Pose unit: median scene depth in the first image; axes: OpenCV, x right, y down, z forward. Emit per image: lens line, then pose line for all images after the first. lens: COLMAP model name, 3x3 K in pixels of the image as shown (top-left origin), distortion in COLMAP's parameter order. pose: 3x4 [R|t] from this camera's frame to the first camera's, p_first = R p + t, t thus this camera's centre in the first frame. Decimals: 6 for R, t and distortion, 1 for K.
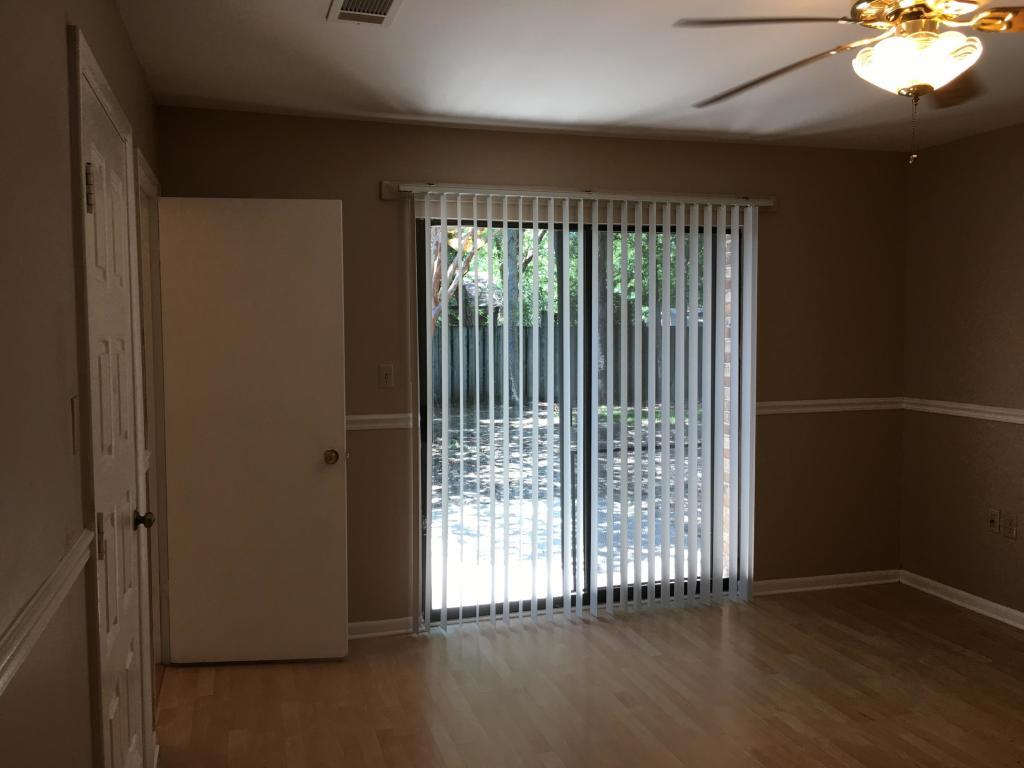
lens RADIAL K [[873.2, 0, 507.0], [0, 873.2, 381.4], [0, 0, 1]] dist [0.083893, -0.118753]
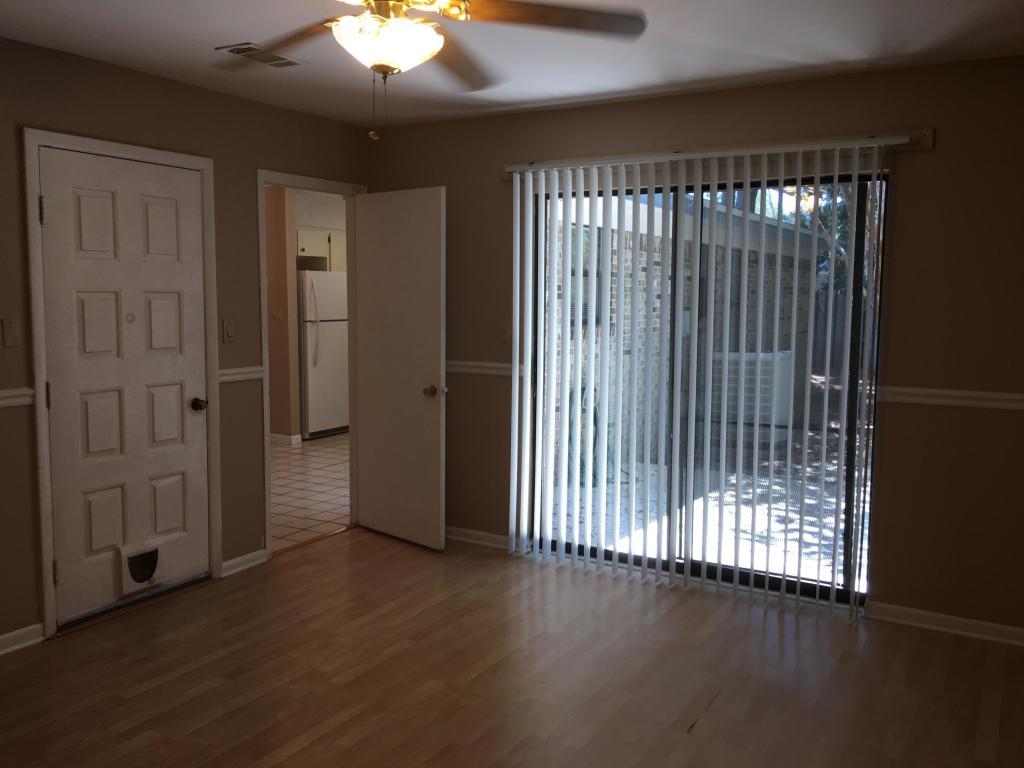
lens RADIAL K [[873.2, 0, 507.0], [0, 873.2, 381.4], [0, 0, 1]] dist [0.083893, -0.118753]
pose [[0.673441, 0.088434, -0.733932, 0.775683], [-0.059988, 0.996082, 0.064978, -0.015832], [0.736803, 0.000268, 0.676108, 0.215874]]
